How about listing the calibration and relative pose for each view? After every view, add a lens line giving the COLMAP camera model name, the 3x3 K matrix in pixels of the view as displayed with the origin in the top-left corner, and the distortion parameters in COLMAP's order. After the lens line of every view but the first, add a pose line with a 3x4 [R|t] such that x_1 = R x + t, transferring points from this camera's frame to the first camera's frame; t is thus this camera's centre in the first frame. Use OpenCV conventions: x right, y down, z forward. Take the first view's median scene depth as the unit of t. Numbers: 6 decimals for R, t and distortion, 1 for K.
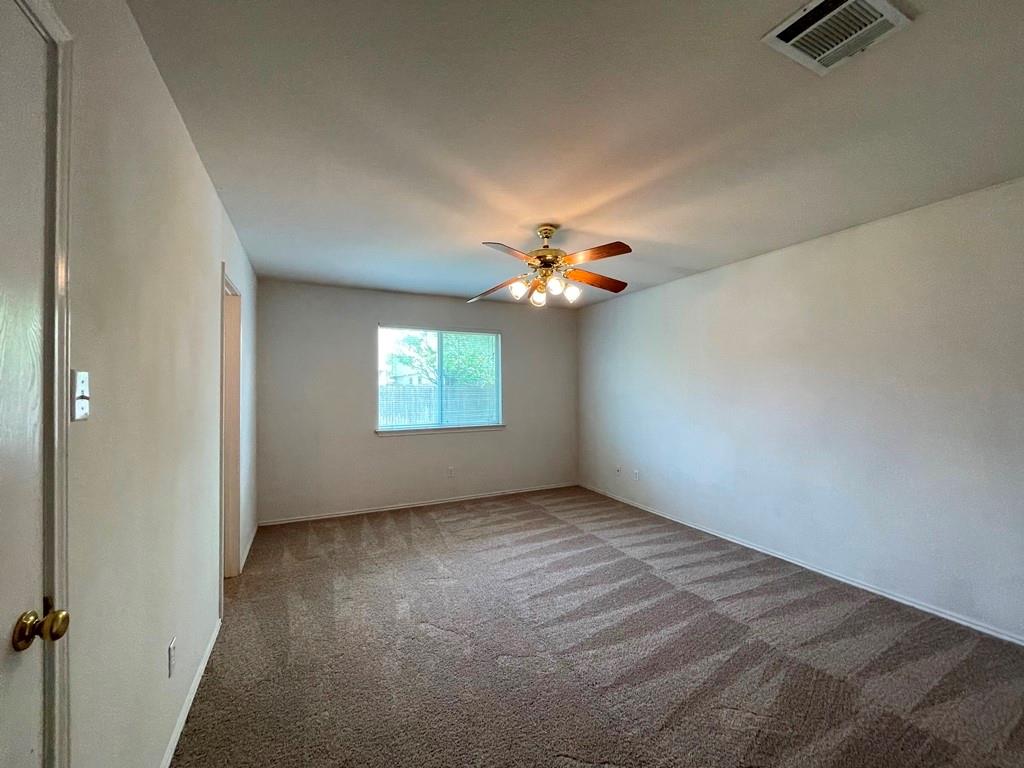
lens RADIAL K [[417.0, 0, 512.3], [0, 417.0, 384.6], [0, 0, 1]] dist [0.000891, -0.001069]
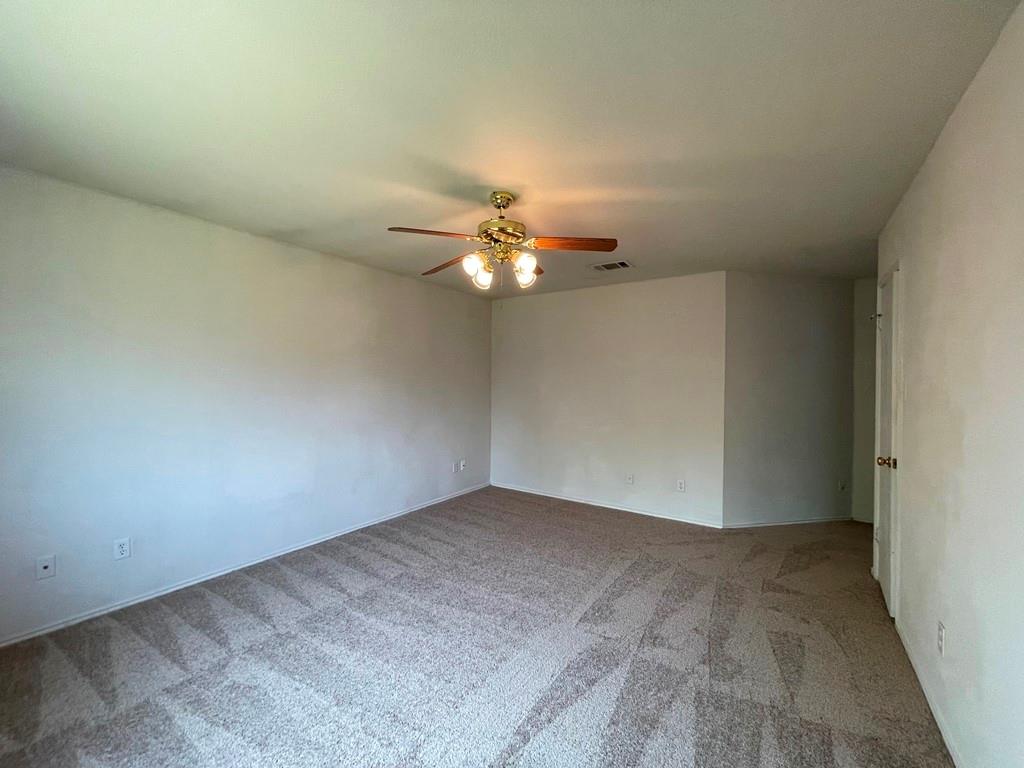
lens RADIAL K [[417.0, 0, 510.2], [0, 417.0, 383.8], [0, 0, 1]] dist [0.000891, -0.001069]
pose [[-0.484429, -0.006672, 0.874805, -0.822571], [-0.010357, 0.999945, 0.001891, 0.005949], [-0.874769, -0.008144, -0.484471, 1.701120]]
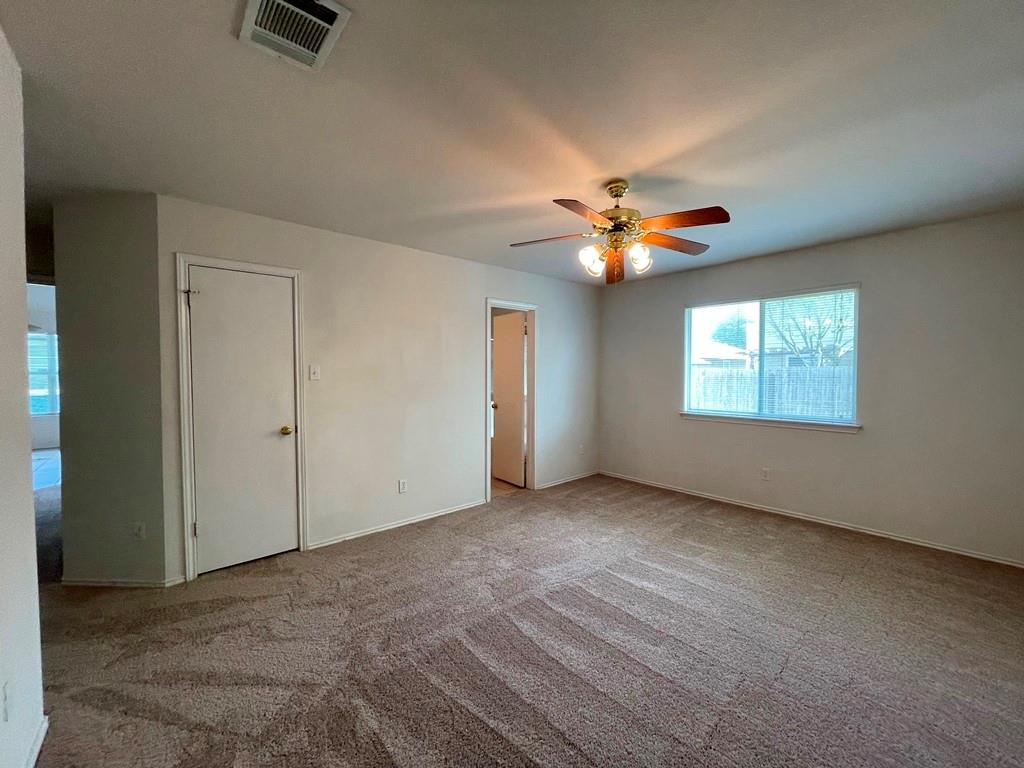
lens RADIAL K [[417.0, 0, 512.1], [0, 417.0, 379.5], [0, 0, 1]] dist [0.000891, -0.001069]
pose [[0.268052, 0.022530, -0.963141, 0.968257], [0.002057, 0.999711, 0.023958, 0.011304], [0.963402, -0.008403, 0.267928, 0.611830]]
